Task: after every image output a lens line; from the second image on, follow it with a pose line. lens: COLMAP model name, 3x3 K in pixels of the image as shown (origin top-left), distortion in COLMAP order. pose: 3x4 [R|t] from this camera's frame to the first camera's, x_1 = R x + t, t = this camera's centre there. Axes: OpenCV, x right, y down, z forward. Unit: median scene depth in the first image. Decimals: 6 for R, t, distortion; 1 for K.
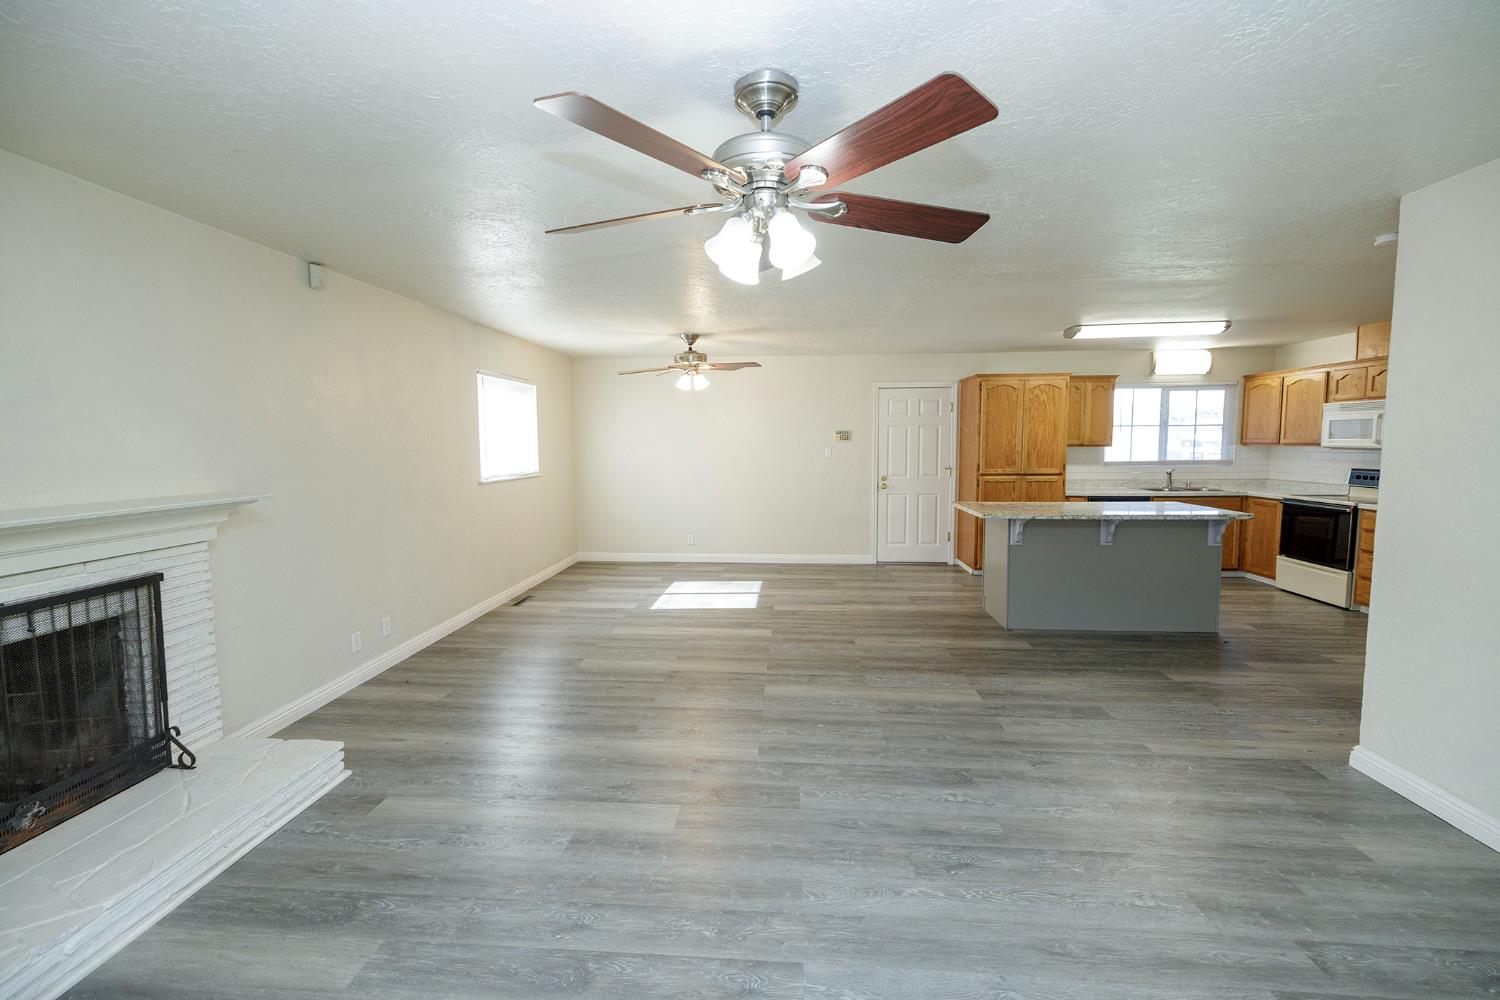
lens RADIAL K [[624.9, 0, 742.9], [0, 624.9, 492.8], [0, 0, 1]] dist [-0.001032, -0.000062]
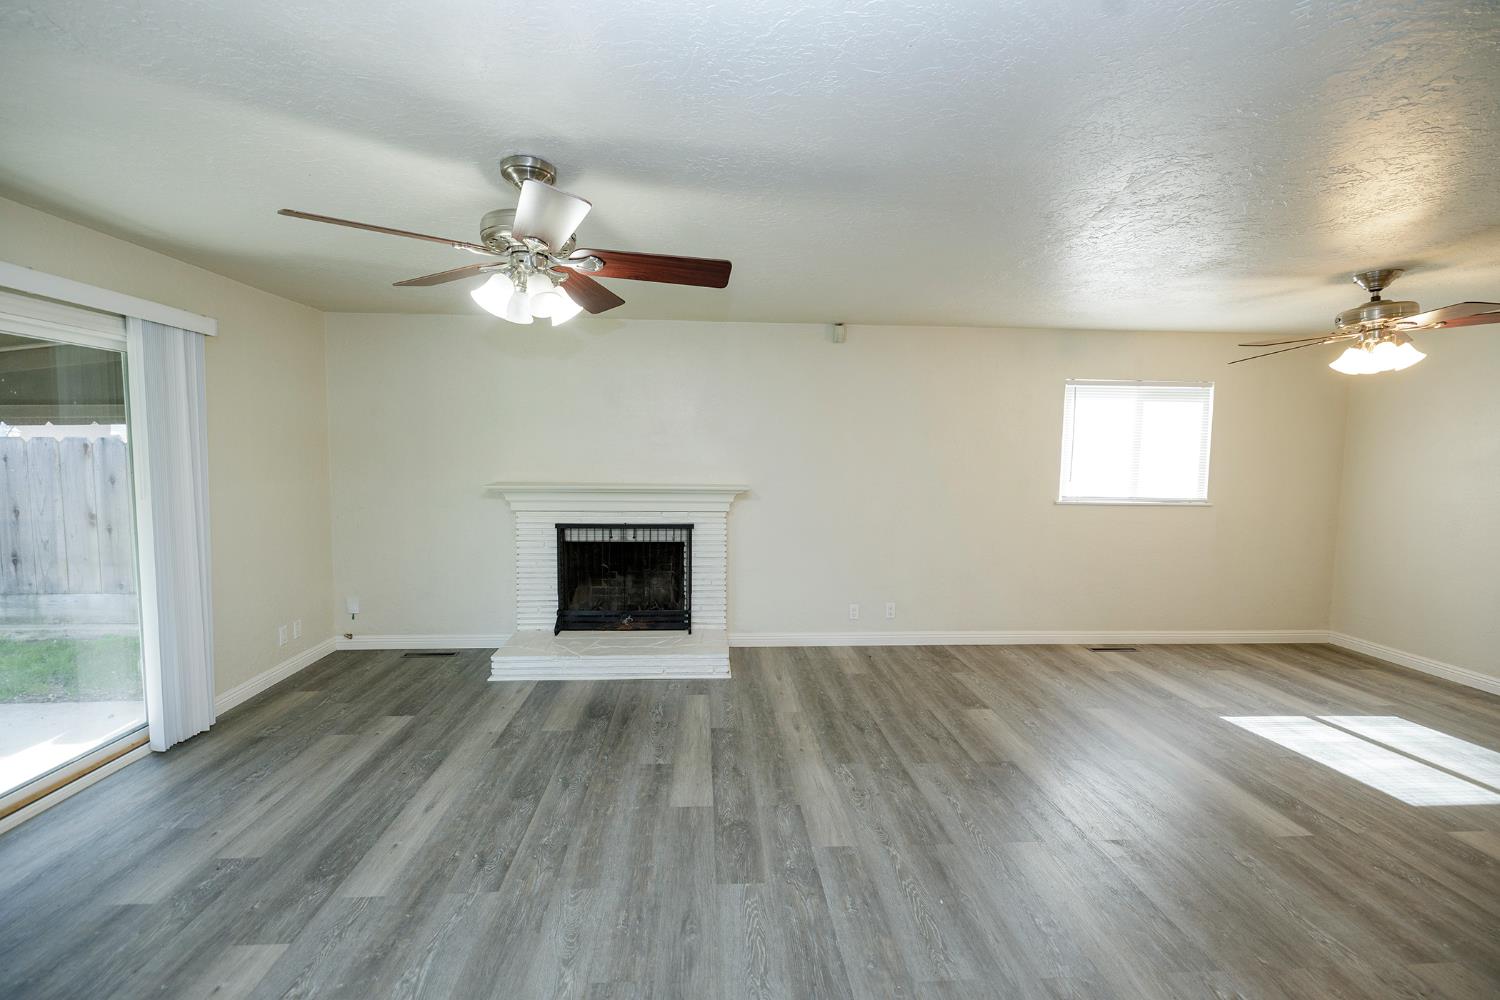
lens RADIAL K [[627.0, 0, 742.4], [0, 627.0, 494.5], [0, 0, 1]] dist [-0.000125, -0.000051]
pose [[0.140761, 0.074989, -0.987200, 0.383878], [-0.096508, 0.993418, 0.061700, -0.036228], [0.985329, 0.086587, 0.147071, 0.362950]]
